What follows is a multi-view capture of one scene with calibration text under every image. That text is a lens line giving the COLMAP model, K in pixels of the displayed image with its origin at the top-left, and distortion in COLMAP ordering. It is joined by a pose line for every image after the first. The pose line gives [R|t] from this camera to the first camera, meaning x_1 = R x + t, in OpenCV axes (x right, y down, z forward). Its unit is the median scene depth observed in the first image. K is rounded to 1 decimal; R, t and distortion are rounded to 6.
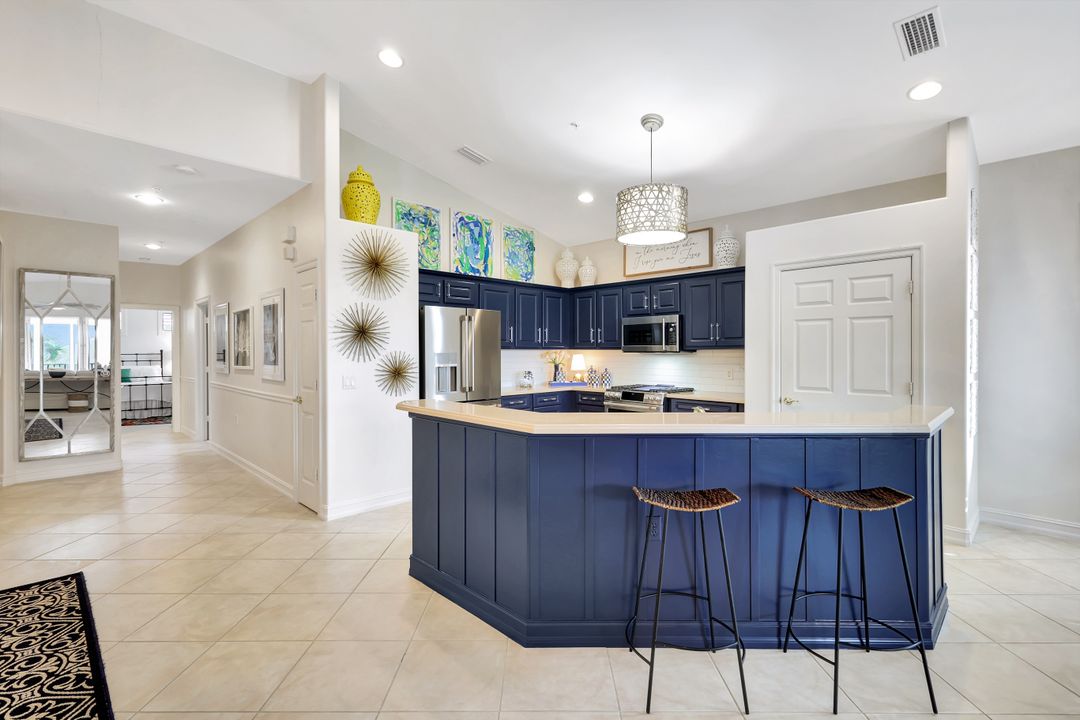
lens RADIAL K [[501.4, 0, 541.1], [0, 501.4, 351.7], [0, 0, 1]] dist [0.009371, 0.000118]
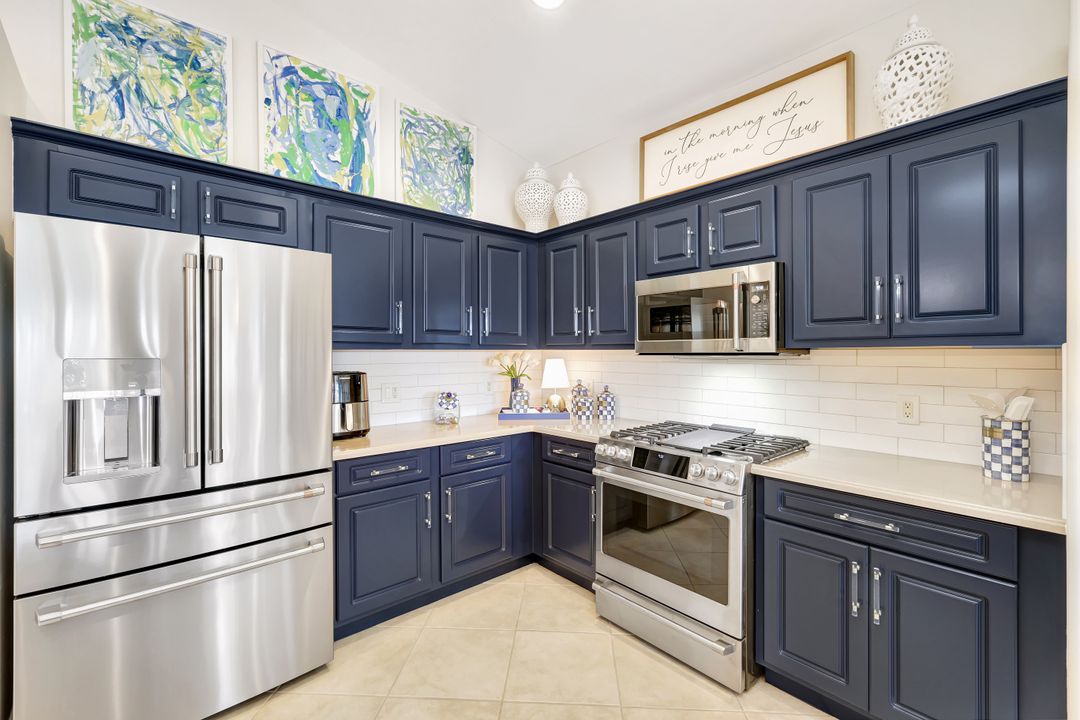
lens RADIAL K [[472.0, 0, 541.4], [0, 472.0, 353.2], [0, 0, 1]] dist [0.004051, -0.000666]
pose [[0.998544, -0.001323, -0.053934, 0.100521], [0.001307, 0.999999, -0.000320, -0.000165], [0.053935, 0.000250, 0.998544, 0.575943]]
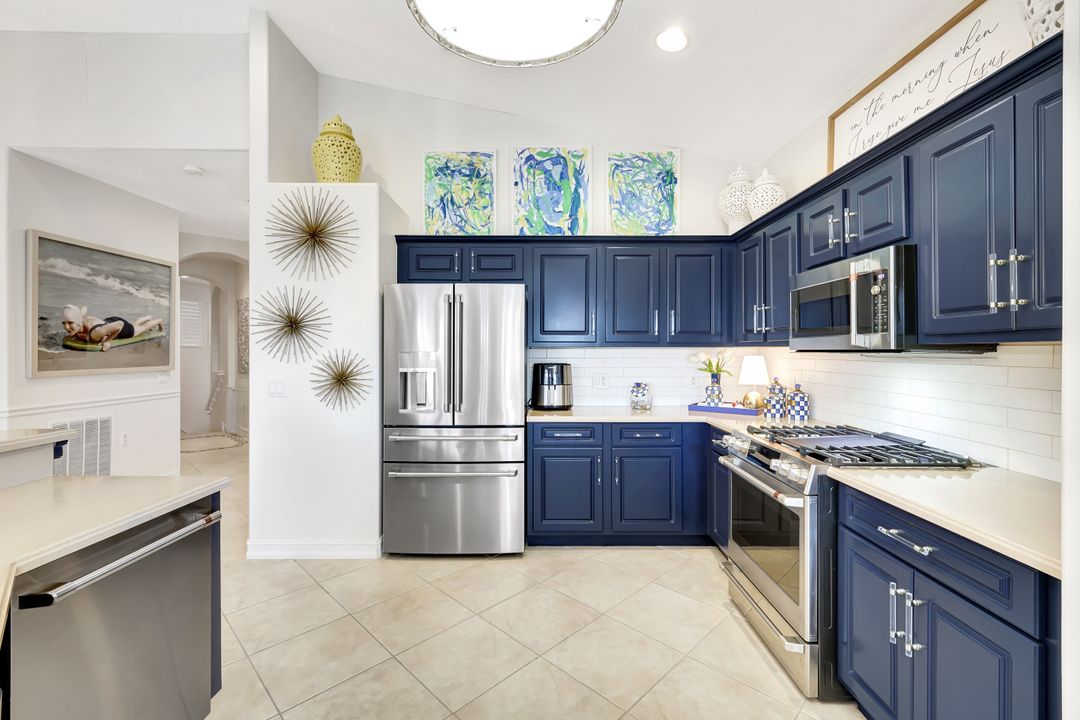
lens RADIAL K [[472.0, 0, 542.0], [0, 472.0, 348.9], [0, 0, 1]] dist [0.004051, -0.000666]
pose [[0.710267, -0.001523, -0.703931, 0.313988], [-0.002003, 0.999989, -0.004184, 0.000960], [0.703930, 0.004382, 0.710256, 0.555346]]
